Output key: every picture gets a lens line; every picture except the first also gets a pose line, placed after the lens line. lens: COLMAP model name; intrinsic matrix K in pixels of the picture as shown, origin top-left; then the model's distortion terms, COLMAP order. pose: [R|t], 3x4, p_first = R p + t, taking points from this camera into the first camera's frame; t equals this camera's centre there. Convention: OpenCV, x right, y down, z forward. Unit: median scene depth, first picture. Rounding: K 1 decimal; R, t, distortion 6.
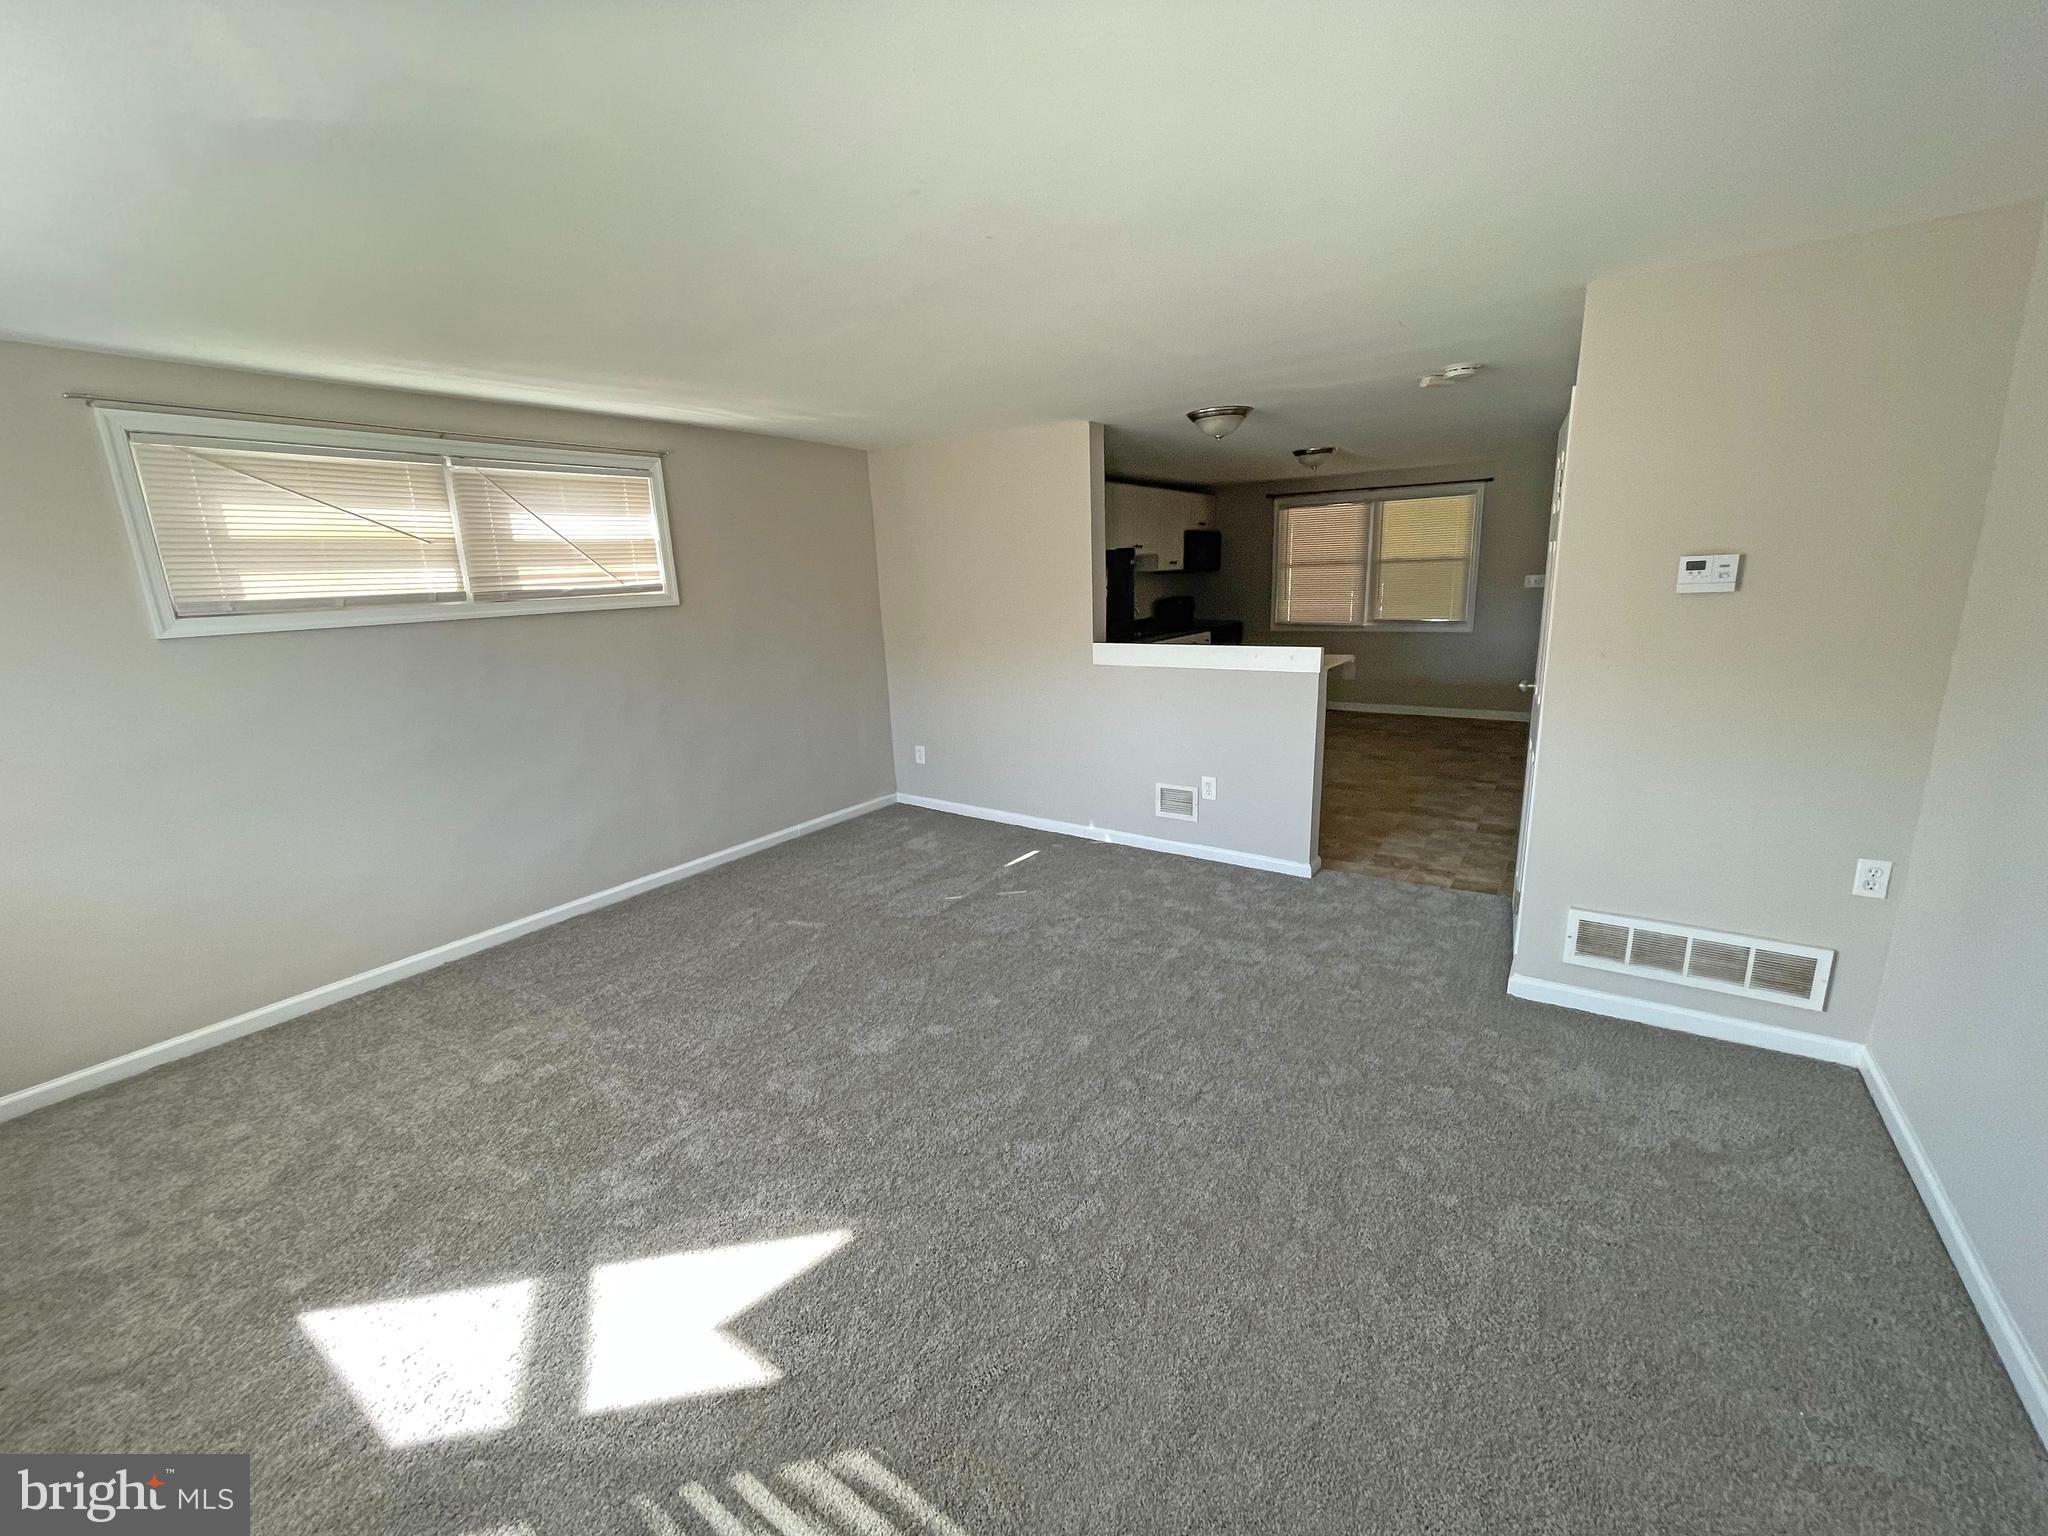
lens RADIAL K [[824.3, 0, 1020.6], [0, 824.3, 754.9], [0, 0, 1]] dist [-0.004296, 0.001251]
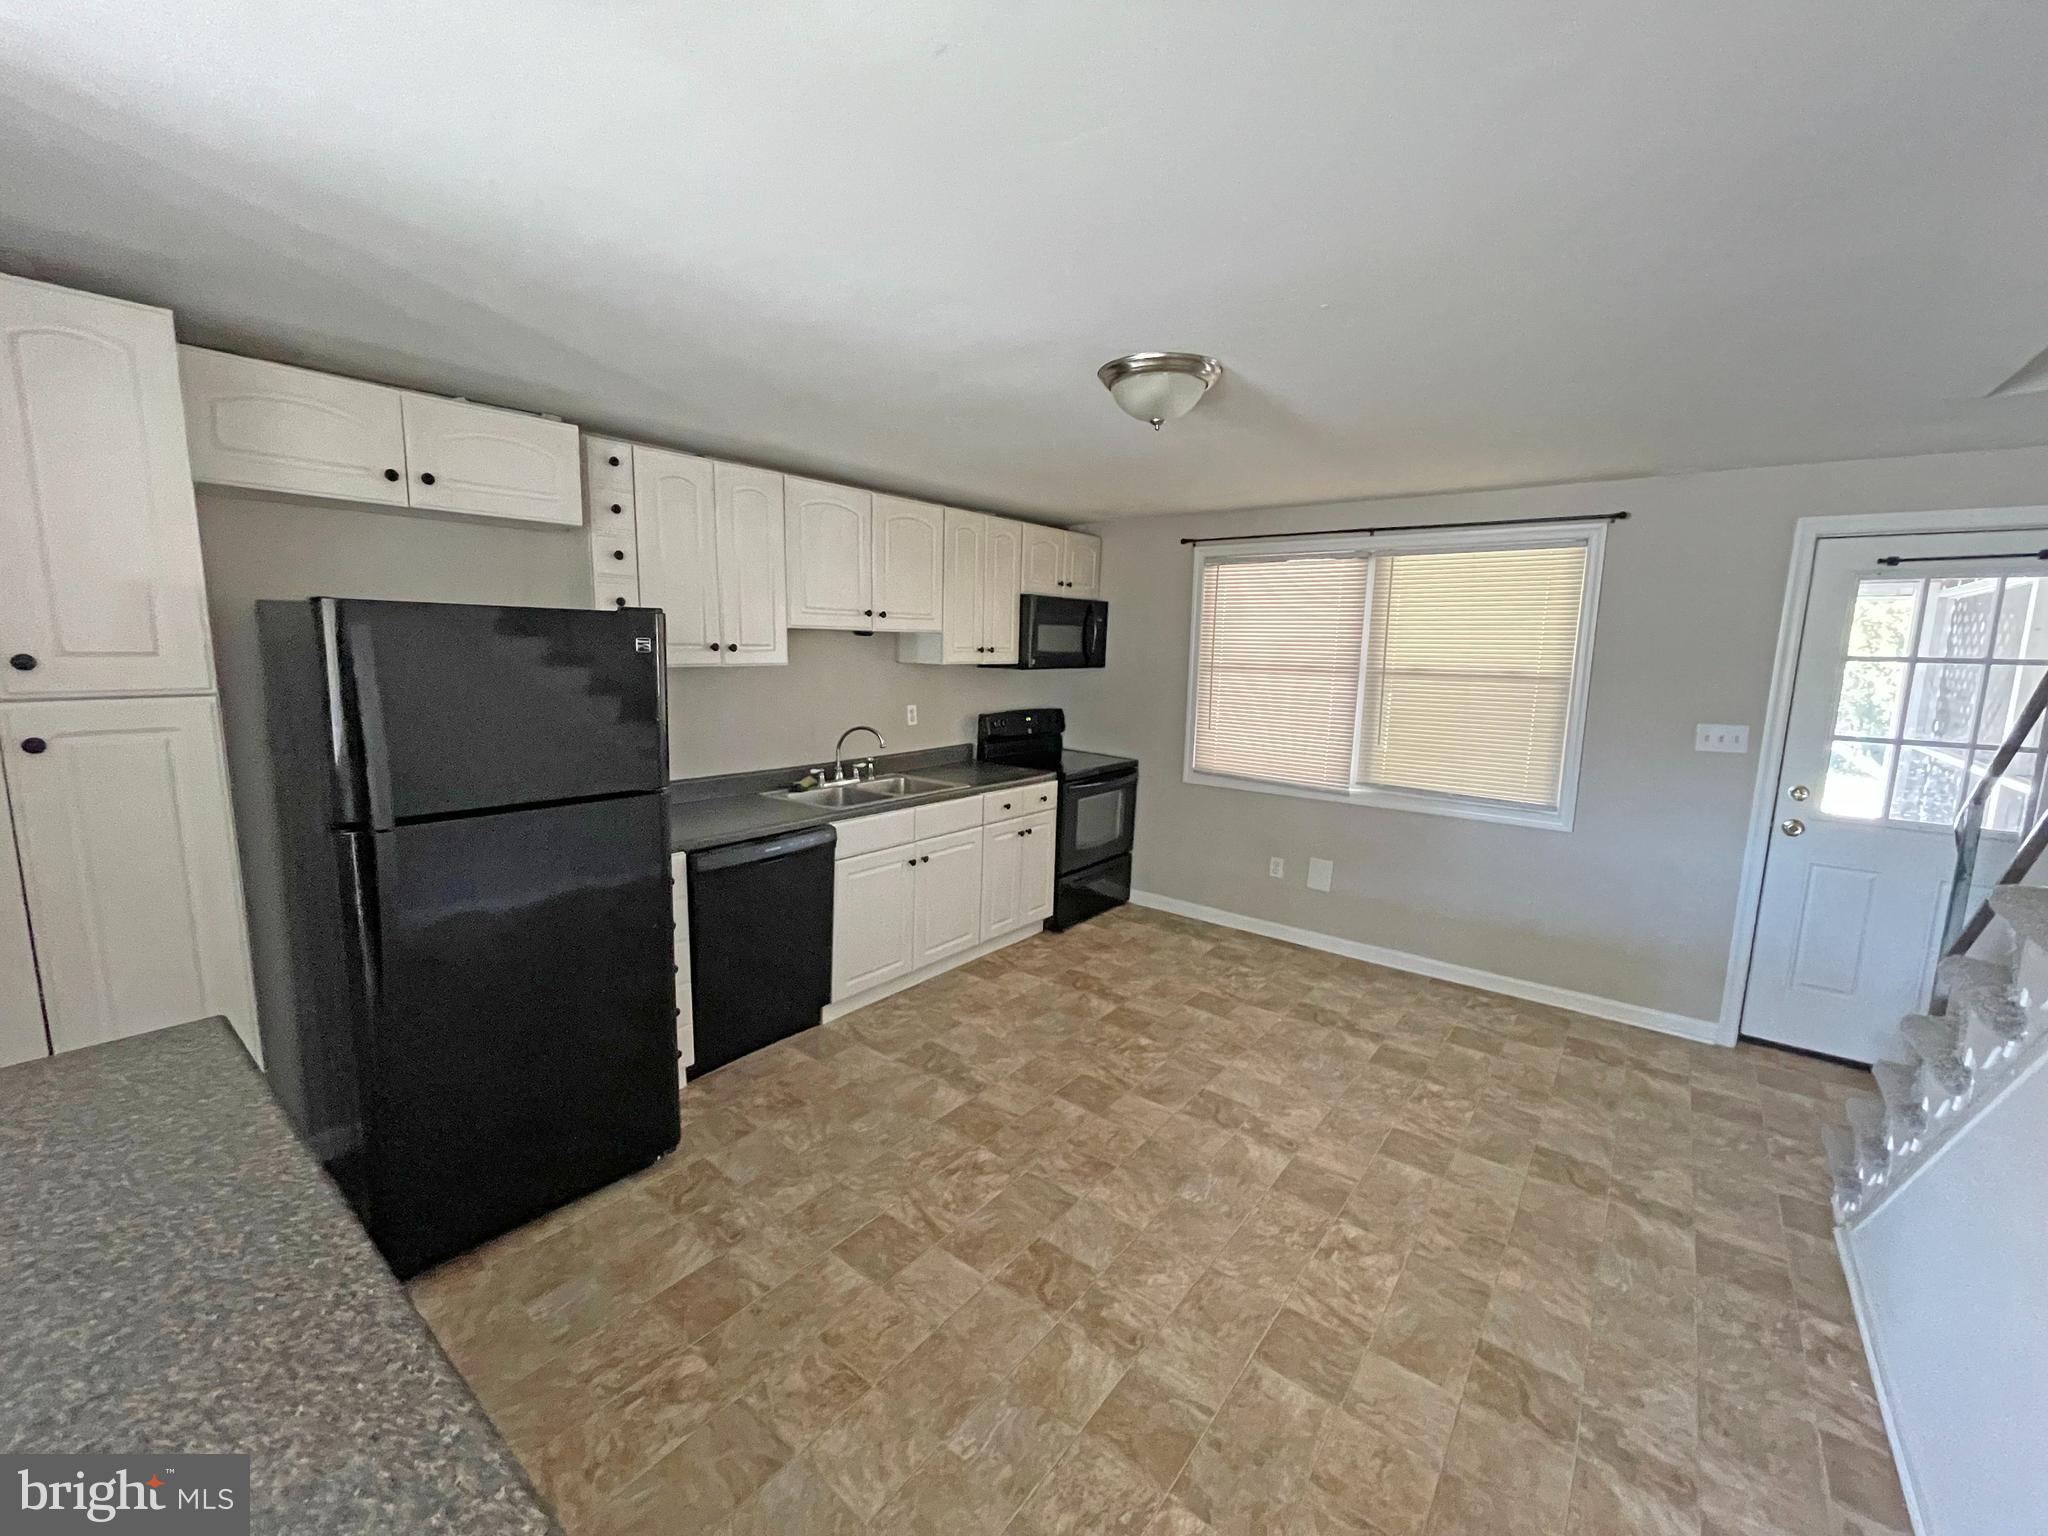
lens RADIAL K [[824.3, 0, 1017.8], [0, 824.3, 763.4], [0, 0, 1]] dist [-0.004296, 0.001251]
pose [[0.995592, 0.069280, -0.063225, 0.548864], [-0.073879, 0.994550, -0.073562, -0.276017], [0.057784, 0.077909, 0.995285, 1.073982]]
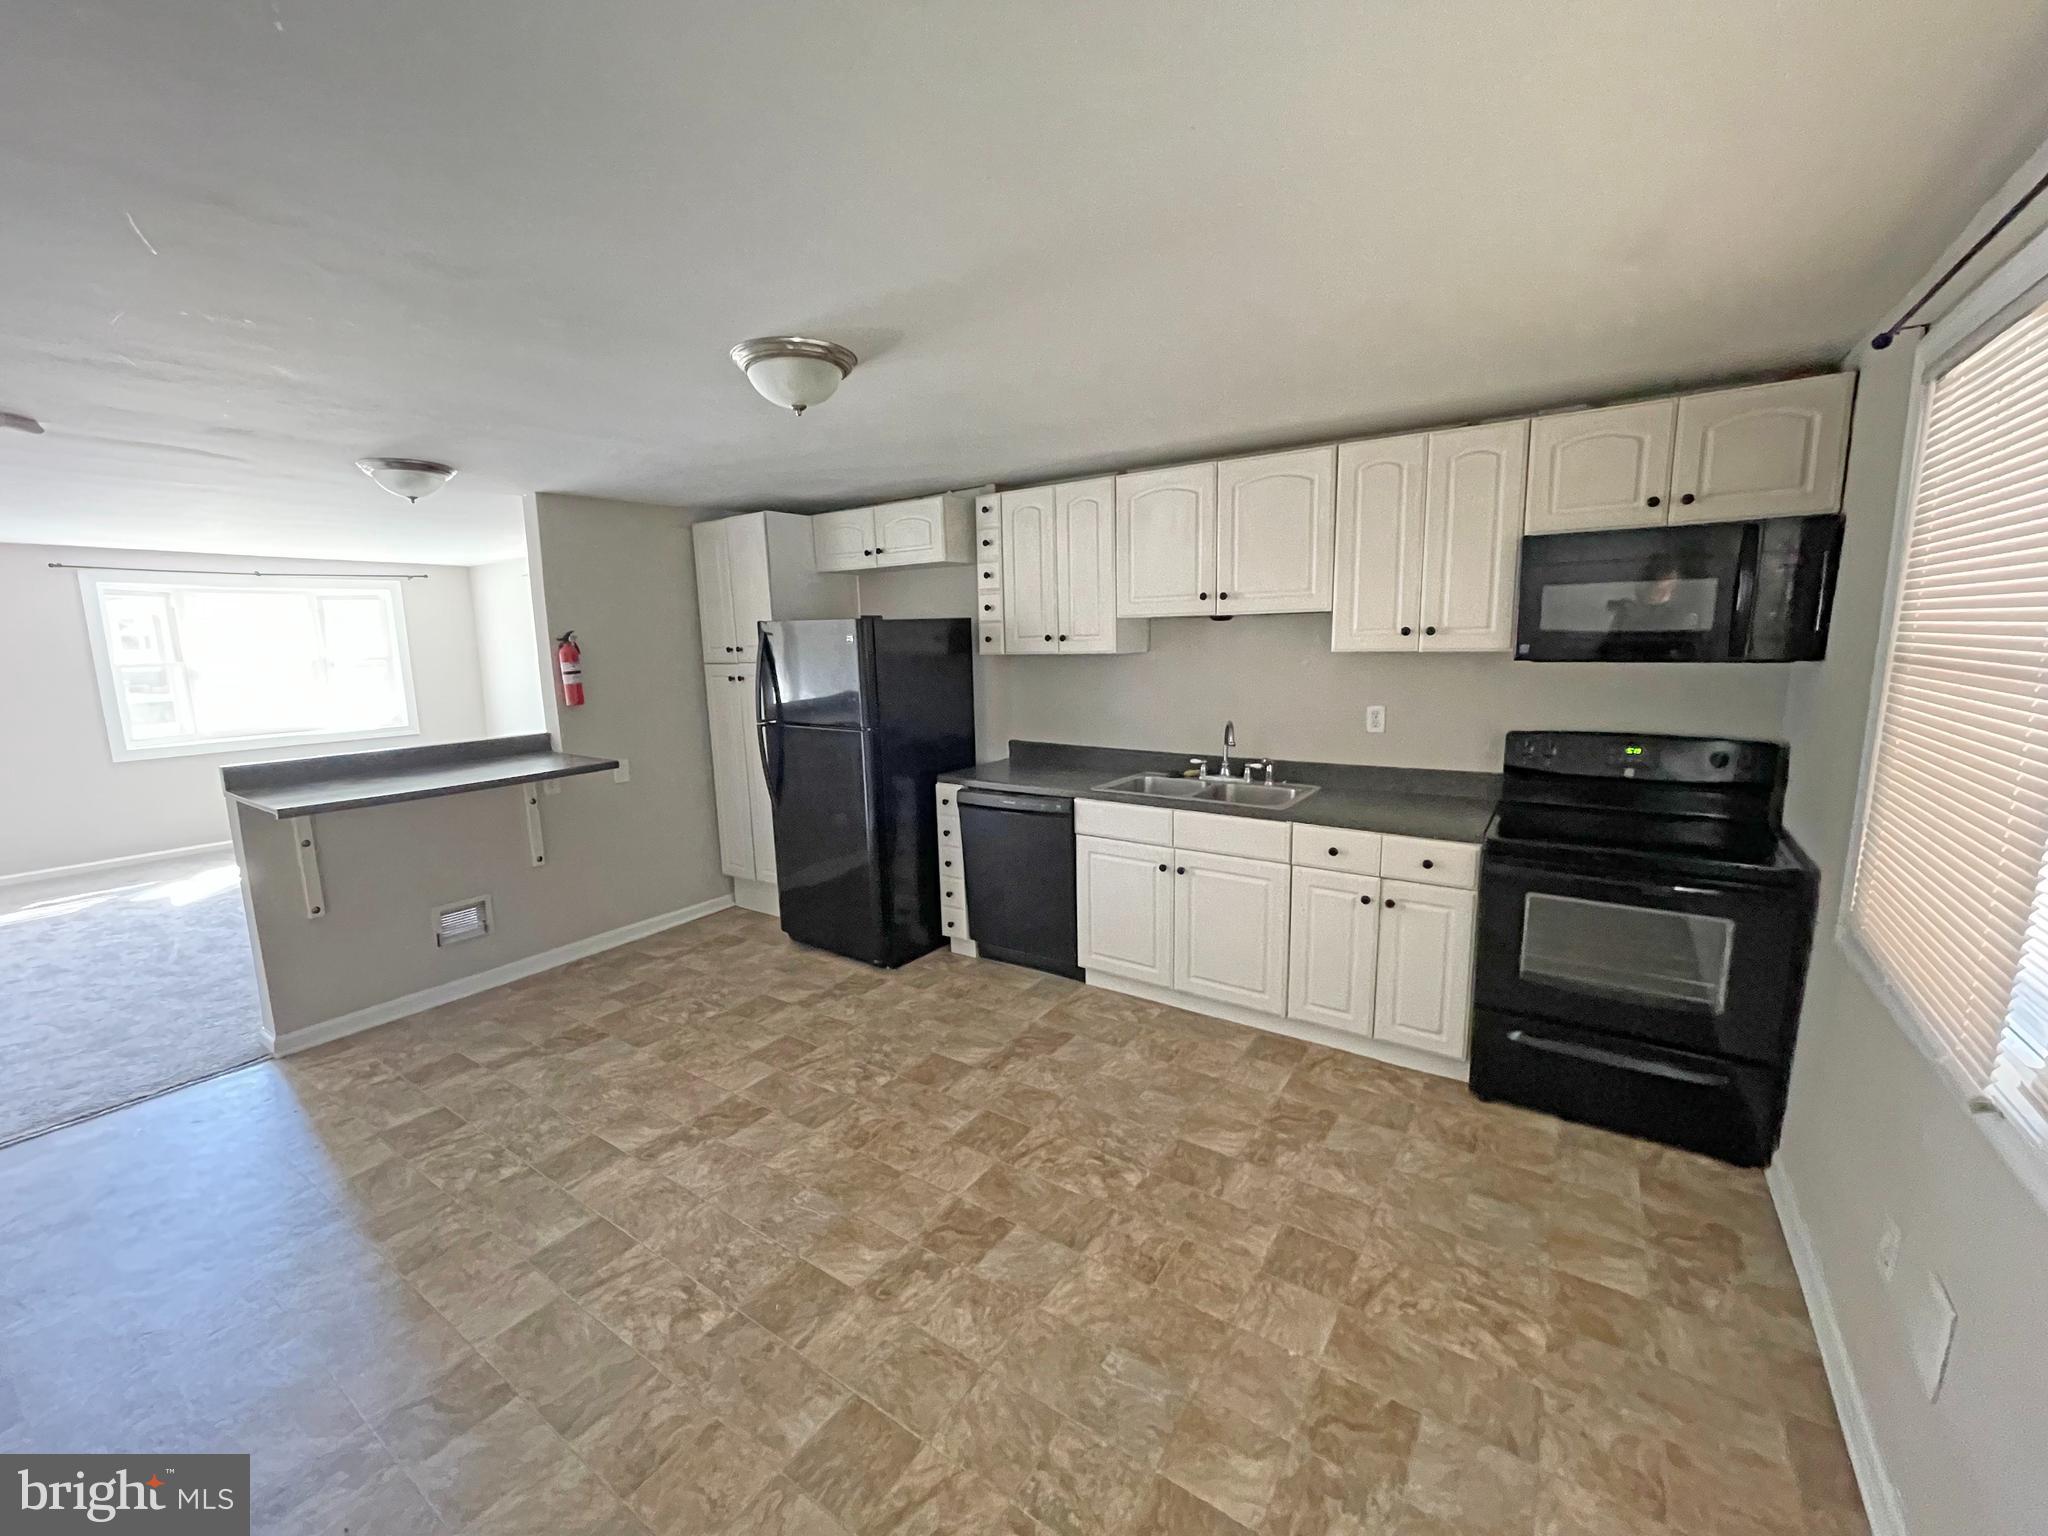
lens RADIAL K [[824.3, 0, 1016.4], [0, 824.3, 768.8], [0, 0, 1]] dist [-0.004296, 0.001251]
pose [[-0.001007, 0.195019, -0.980799, 1.245152], [-0.201985, 0.960544, 0.191199, -0.468839], [0.979388, 0.198299, 0.038424, 1.852870]]
